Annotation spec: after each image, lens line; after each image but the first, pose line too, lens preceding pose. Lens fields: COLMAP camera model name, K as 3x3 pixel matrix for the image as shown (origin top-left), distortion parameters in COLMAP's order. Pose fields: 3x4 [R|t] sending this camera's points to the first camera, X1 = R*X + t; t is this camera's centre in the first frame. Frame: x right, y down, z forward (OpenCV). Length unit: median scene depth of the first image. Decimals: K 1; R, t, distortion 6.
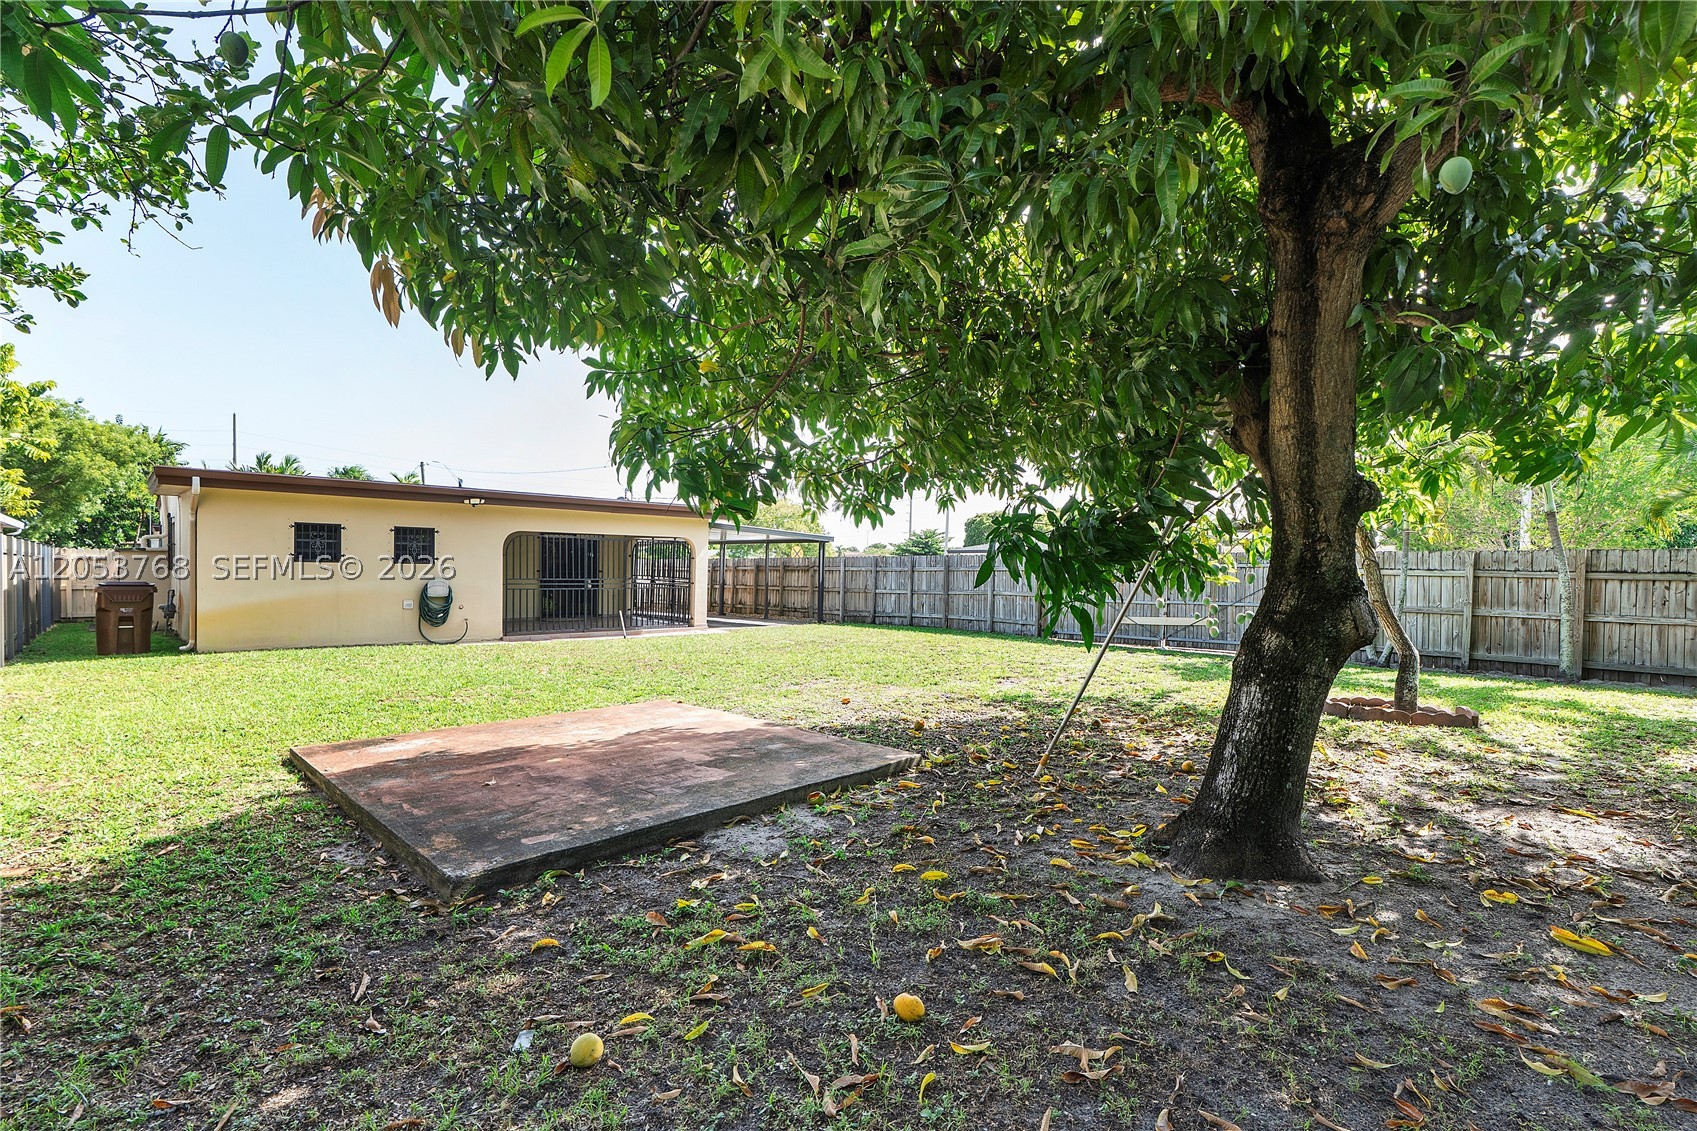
lens RADIAL K [[778.8, 0, 848.7], [0, 778.8, 571.5], [0, 0, 1]] dist [-0.009762, 0.001238]
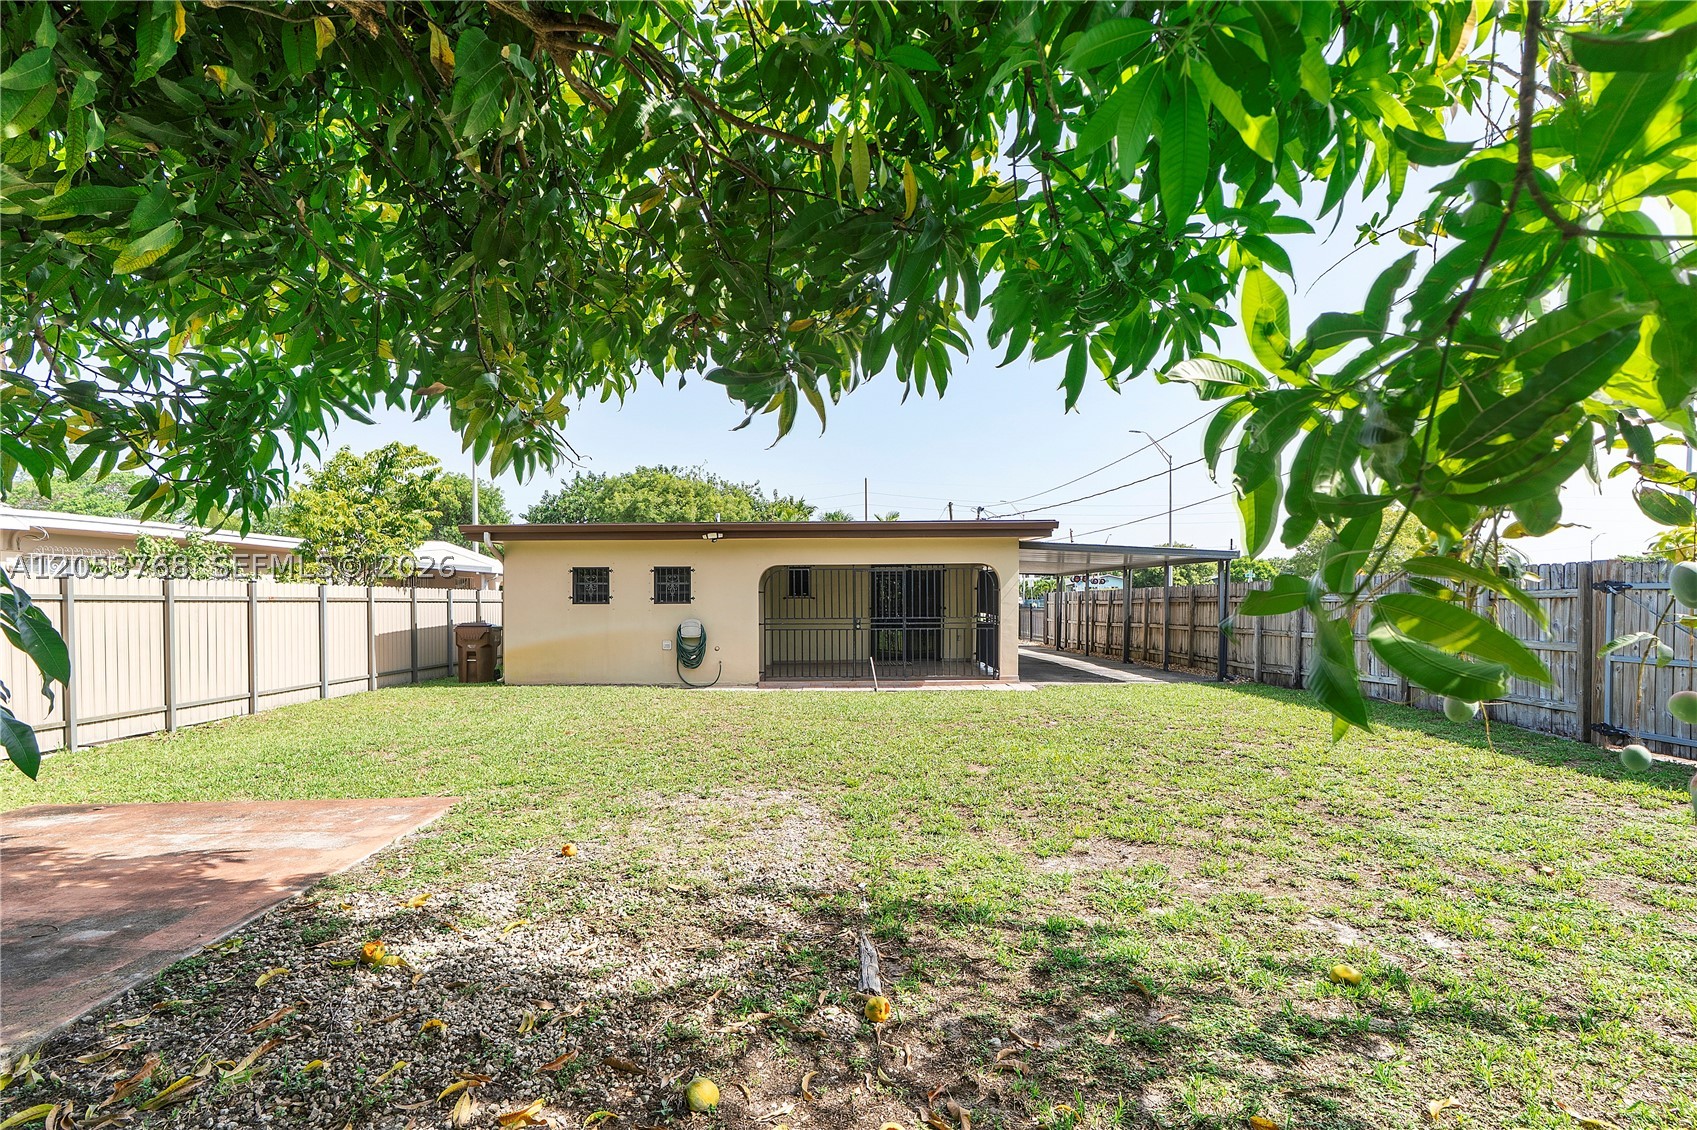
lens RADIAL K [[778.8, 0, 909.5], [0, 778.8, 596.9], [0, 0, 1]] dist [-0.009762, 0.001238]
pose [[0.743008, -0.016711, -0.669074, 0.316539], [0.011802, 0.999860, -0.011867, -0.003671], [0.669178, 0.000921, 0.743101, 0.459030]]
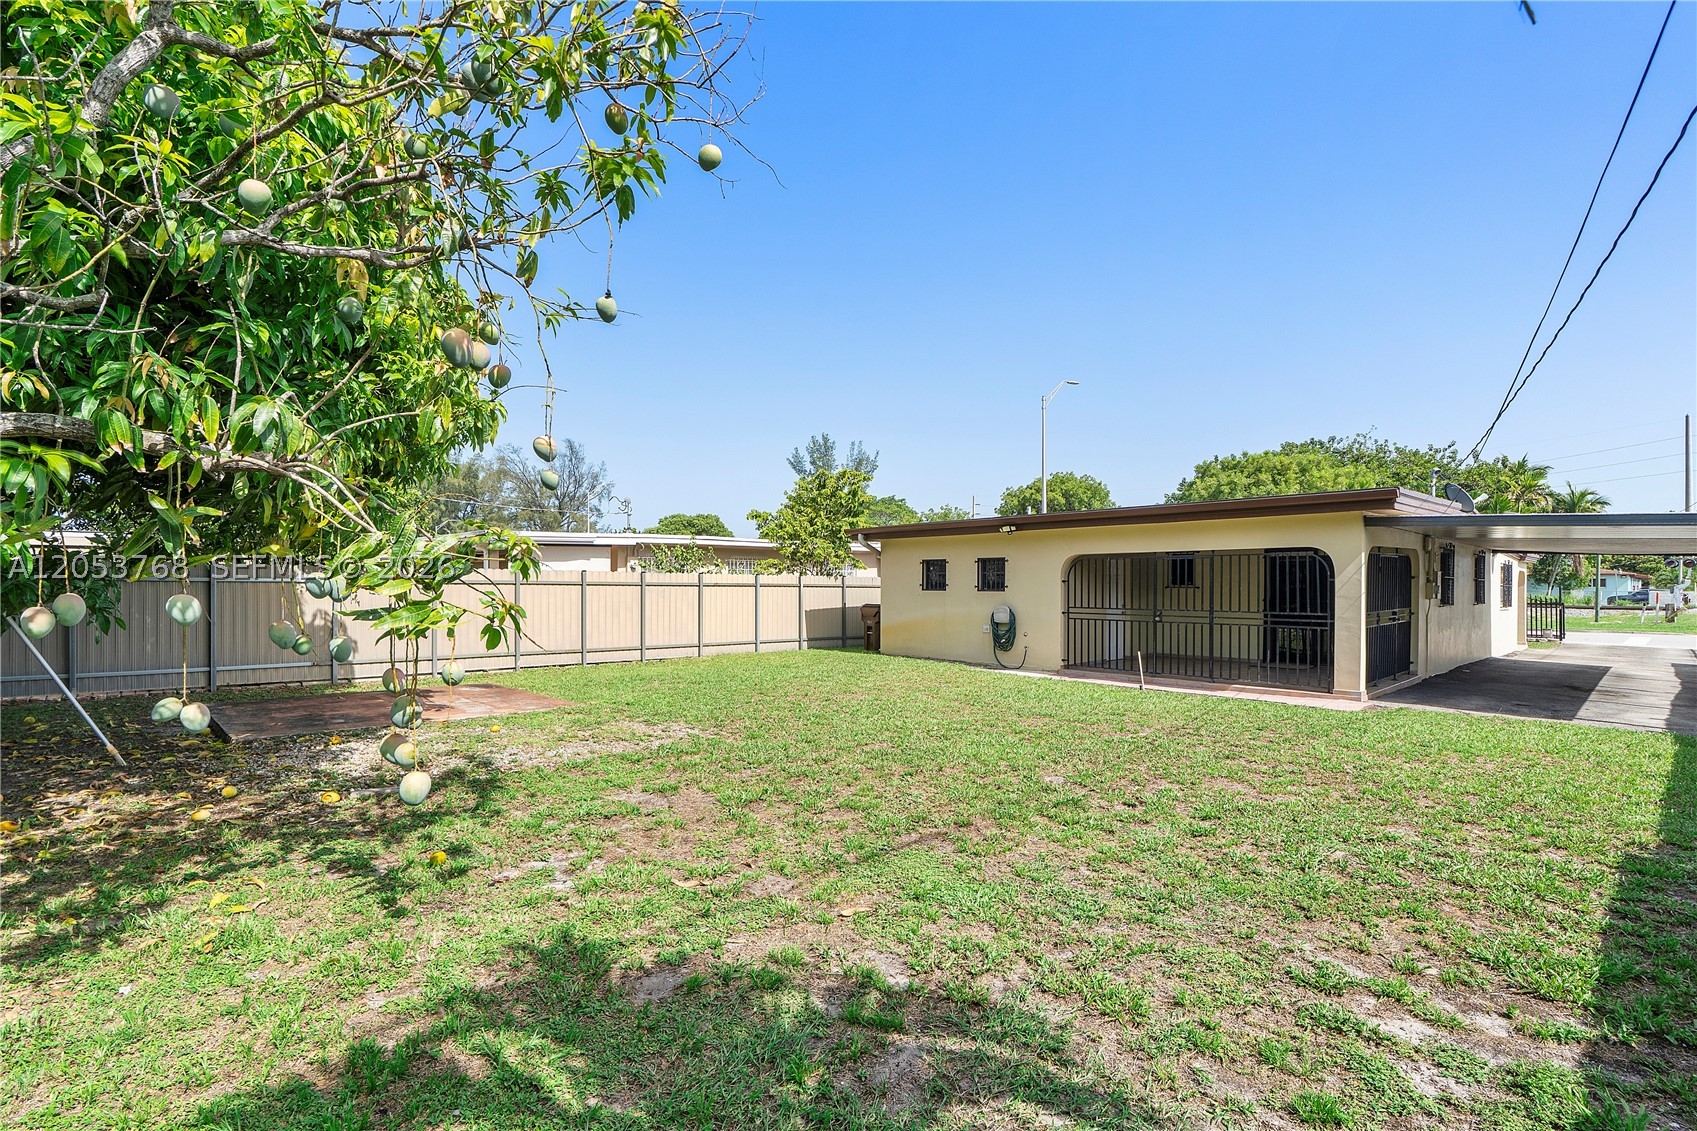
lens RADIAL K [[778.8, 0, 839.6], [0, 778.8, 576.8], [0, 0, 1]] dist [-0.009762, 0.001238]
pose [[0.002027, -0.022306, -0.999749, 0.513495], [-0.008873, 0.999711, -0.022323, -0.004226], [0.999959, 0.008916, 0.001829, 0.770814]]
